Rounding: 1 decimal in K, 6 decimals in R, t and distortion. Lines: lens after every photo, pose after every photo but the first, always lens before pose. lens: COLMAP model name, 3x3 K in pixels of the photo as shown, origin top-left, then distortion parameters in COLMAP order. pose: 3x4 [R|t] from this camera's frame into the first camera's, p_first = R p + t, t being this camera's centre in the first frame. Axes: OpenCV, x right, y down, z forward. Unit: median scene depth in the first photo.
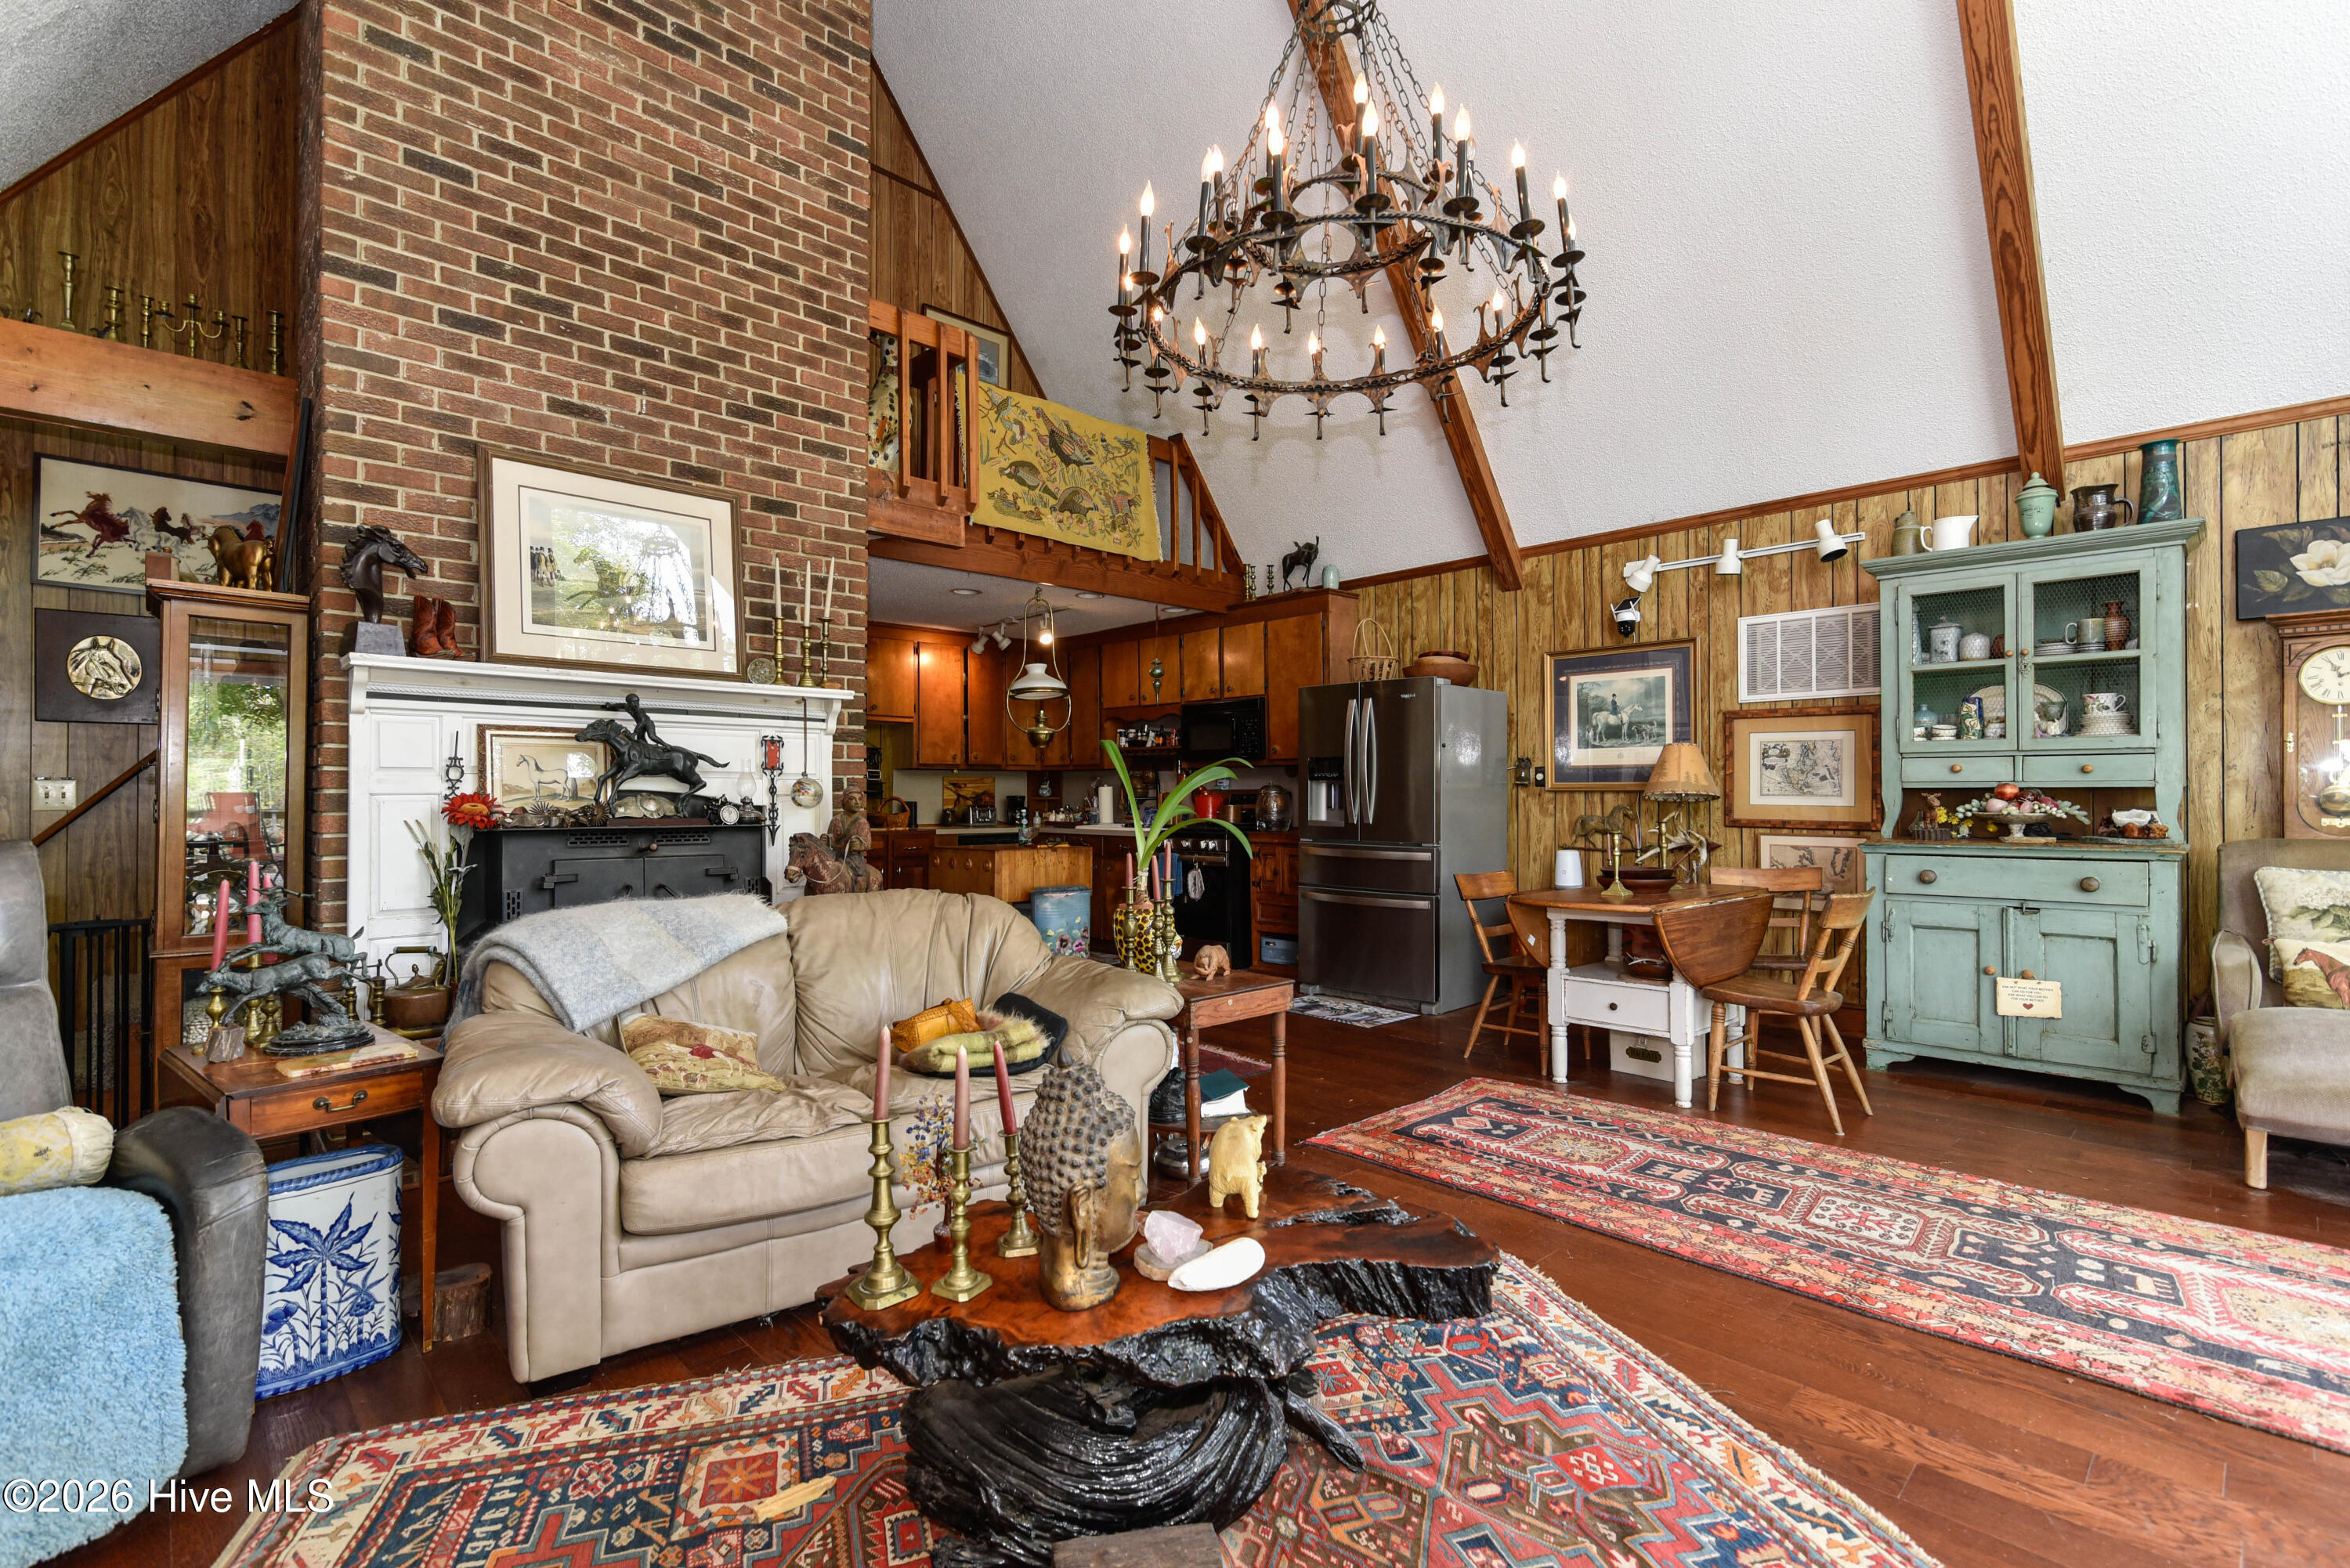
lens RADIAL K [[1073.2, 0, 1166.5], [0, 1073.2, 790.4], [0, 0, 1]] dist [-0.001987, -0.000455]
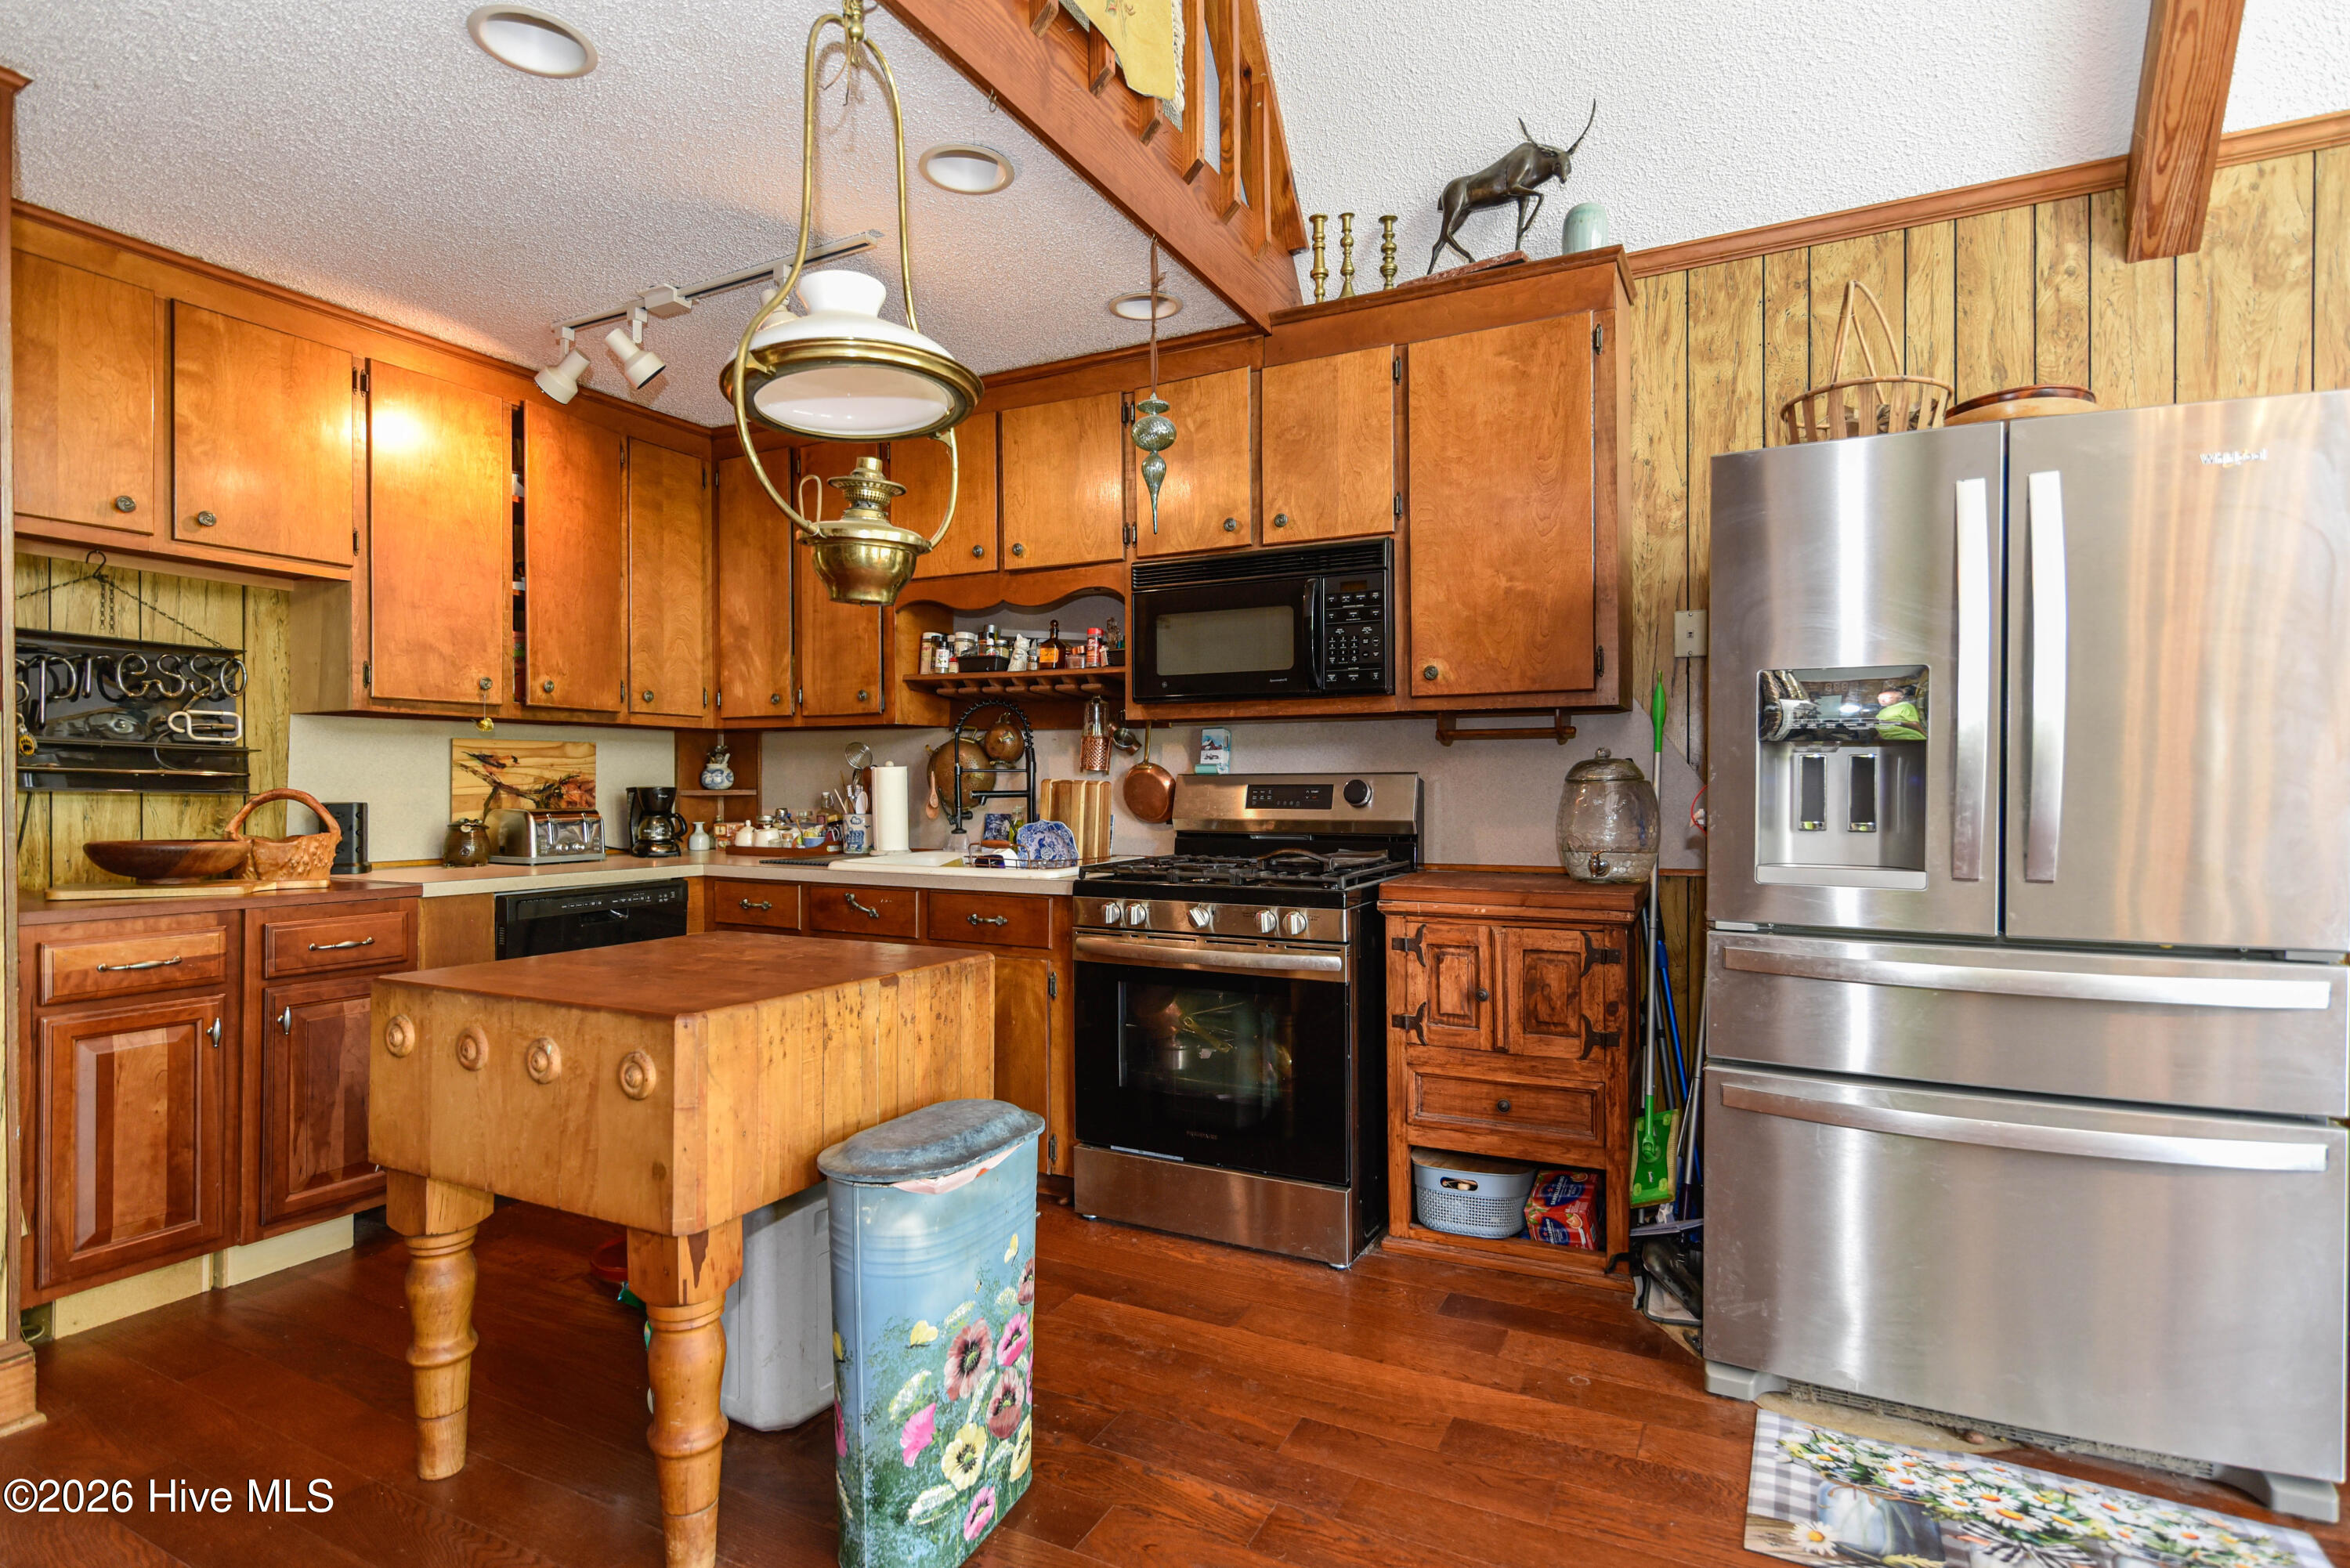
lens RADIAL K [[1139.3, 0, 1191.3], [0, 1139.3, 780.9], [0, 0, 1]] dist [-0.015972, -0.000004]
pose [[0.935394, 0.003209, 0.353591, -0.107002], [-0.003384, 0.999994, -0.000122, 0.002272], [-0.353590, -0.001083, 0.935400, 0.545120]]
